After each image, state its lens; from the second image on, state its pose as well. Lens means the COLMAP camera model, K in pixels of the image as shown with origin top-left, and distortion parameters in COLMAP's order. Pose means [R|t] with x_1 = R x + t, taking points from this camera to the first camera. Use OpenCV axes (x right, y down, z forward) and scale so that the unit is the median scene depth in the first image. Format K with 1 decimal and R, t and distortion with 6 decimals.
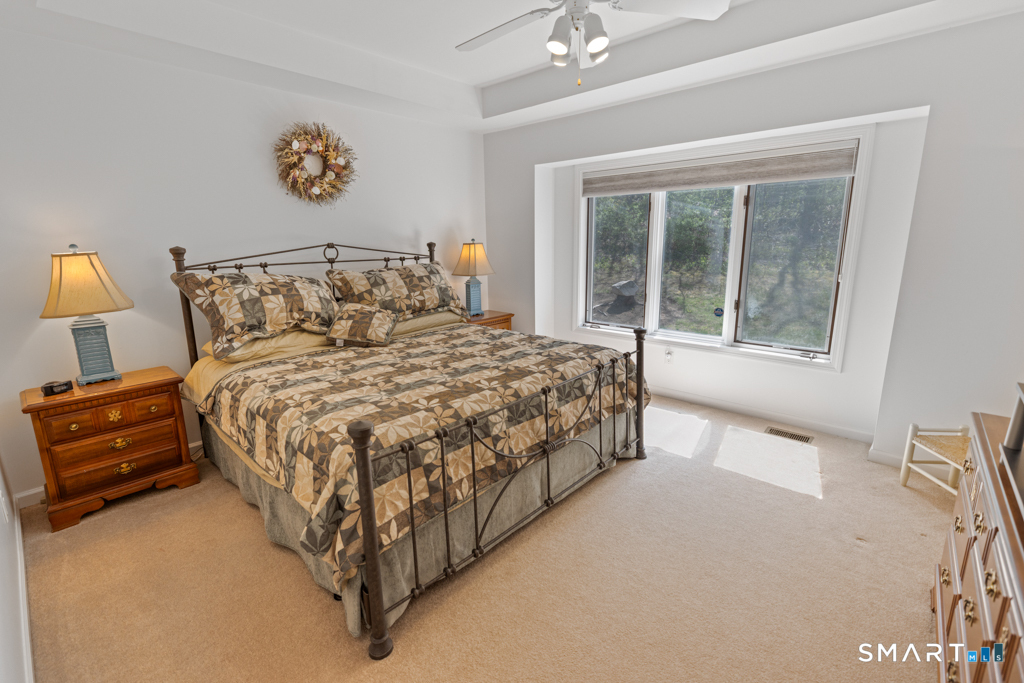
lens RADIAL K [[459.2, 0, 519.6], [0, 459.2, 339.6], [0, 0, 1]] dist [0.004979, 0.000024]
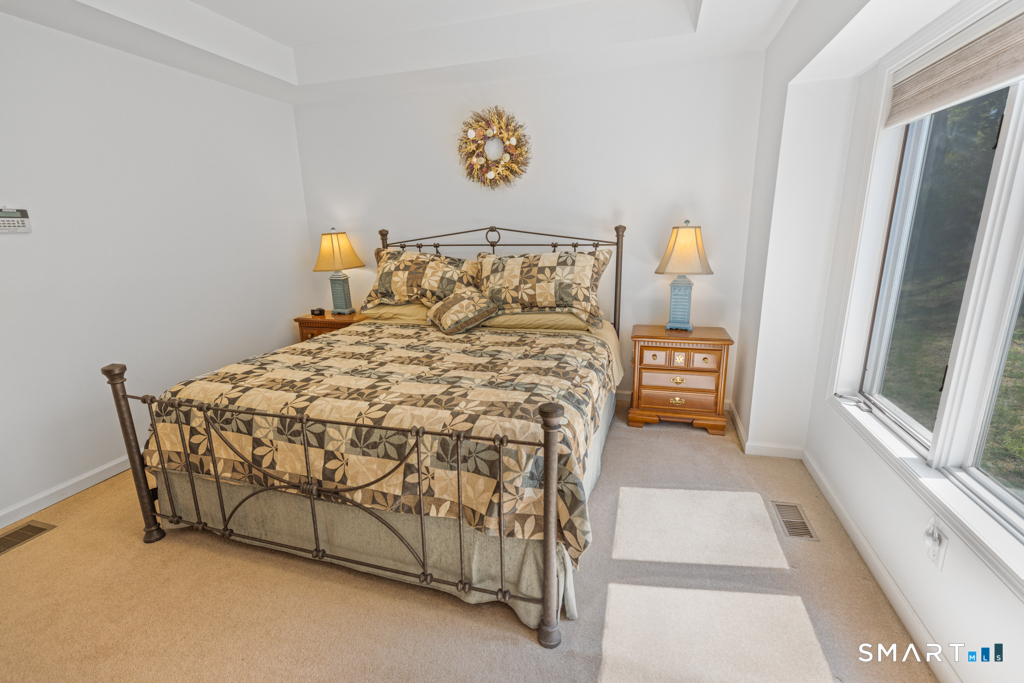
lens RADIAL K [[459.2, 0, 508.7], [0, 459.2, 341.0], [0, 0, 1]] dist [0.004979, 0.000024]
pose [[0.410525, 0.231017, -0.882100, 0.569692], [-0.183181, 0.968547, 0.168405, -0.144171], [0.893260, 0.092450, 0.439931, 0.616153]]
